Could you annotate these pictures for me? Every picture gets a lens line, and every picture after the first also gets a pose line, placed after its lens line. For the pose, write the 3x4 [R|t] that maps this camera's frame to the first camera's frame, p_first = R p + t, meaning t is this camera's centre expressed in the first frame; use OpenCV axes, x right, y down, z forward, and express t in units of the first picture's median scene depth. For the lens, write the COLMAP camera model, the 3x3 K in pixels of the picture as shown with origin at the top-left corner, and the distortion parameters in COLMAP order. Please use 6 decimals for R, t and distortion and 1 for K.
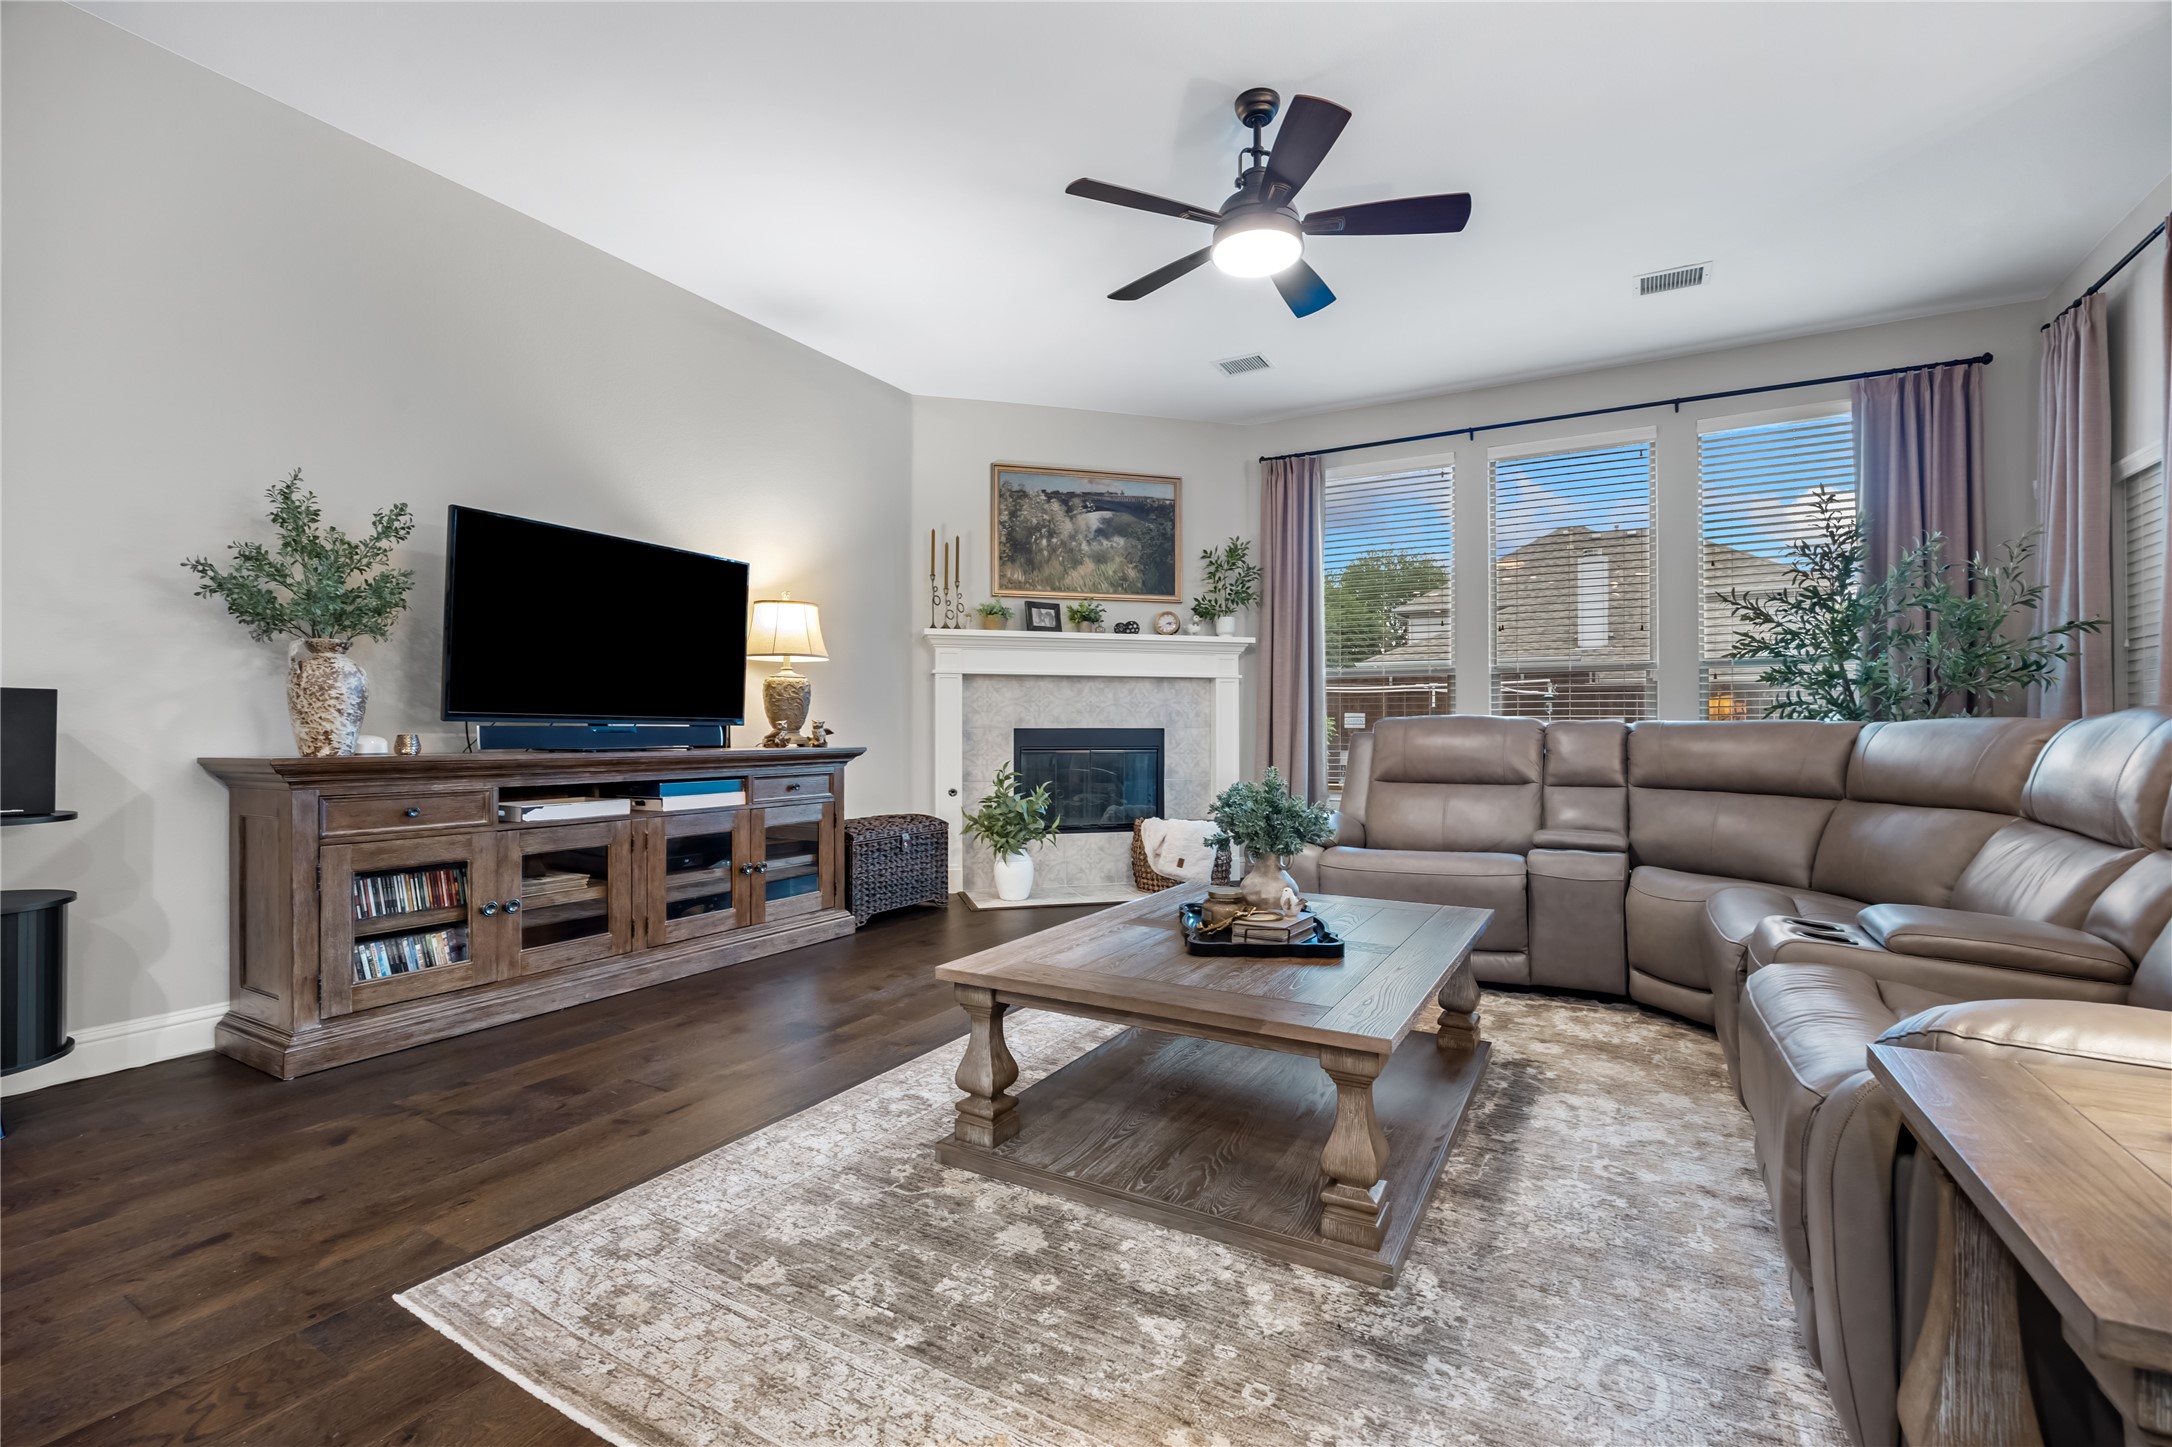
lens RADIAL K [[940.0, 0, 1086.0], [0, 940.0, 723.5], [0, 0, 1]] dist [-0.014987, -0.000126]
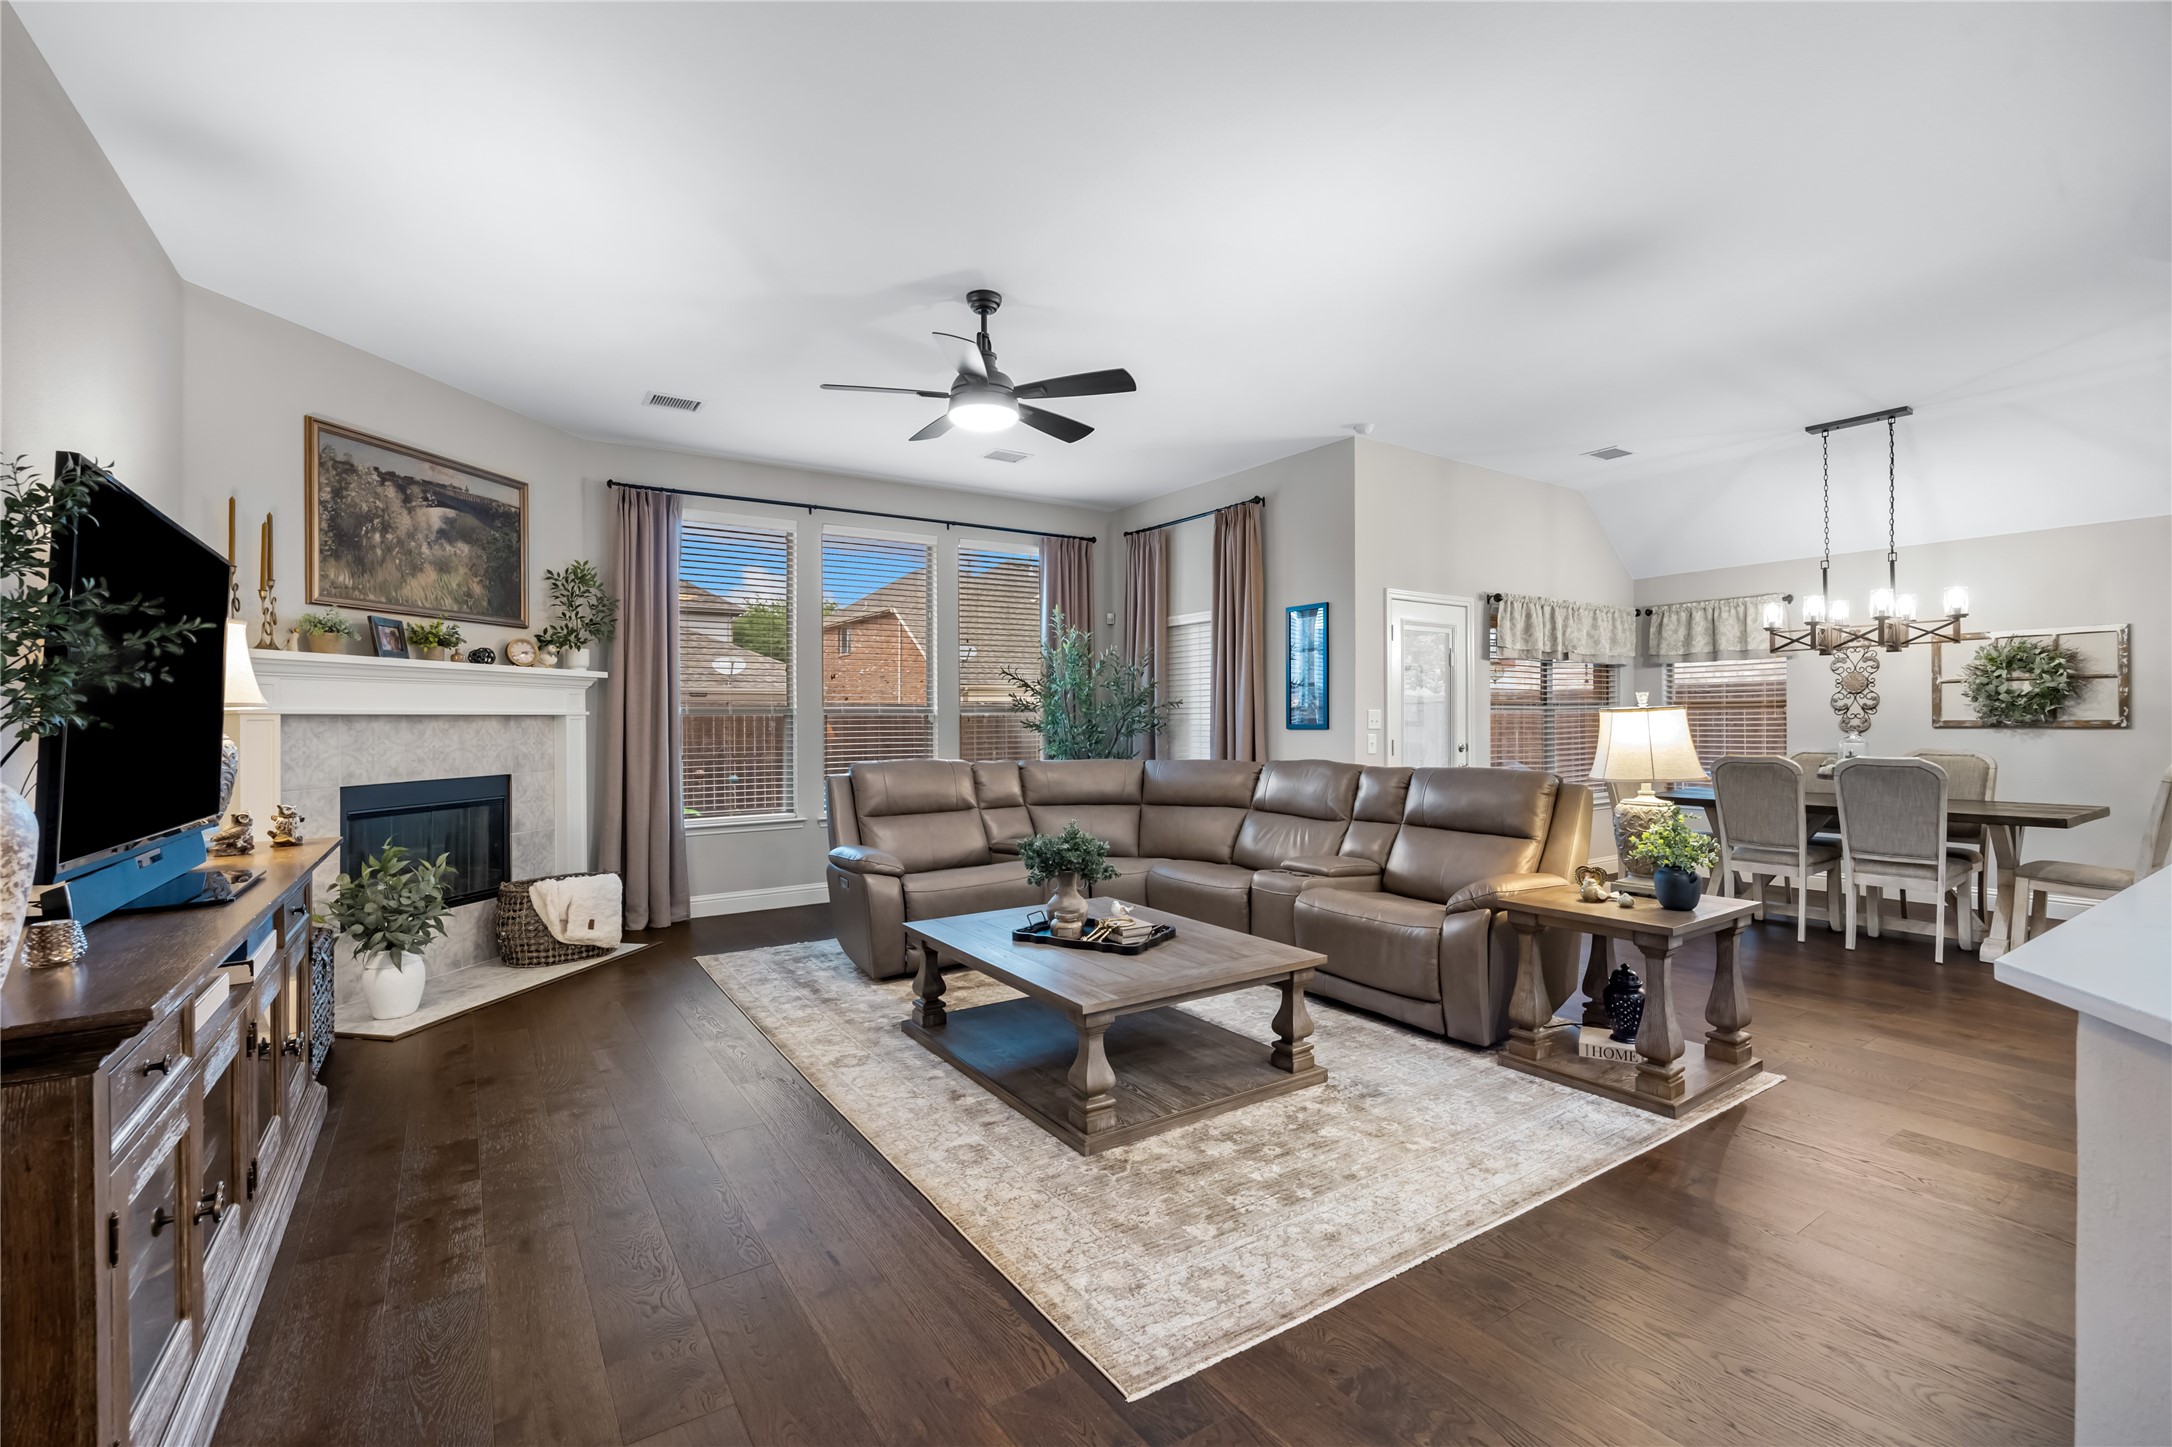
lens RADIAL K [[962.0, 0, 1086.0], [0, 962.0, 723.5], [0, 0, 1]] dist [-0.013078, 0.000298]
pose [[0.449421, -0.007410, 0.893289, -0.473036], [0.002757, 0.999972, 0.006907, -0.047104], [-0.893316, -0.000641, 0.449429, 0.147409]]
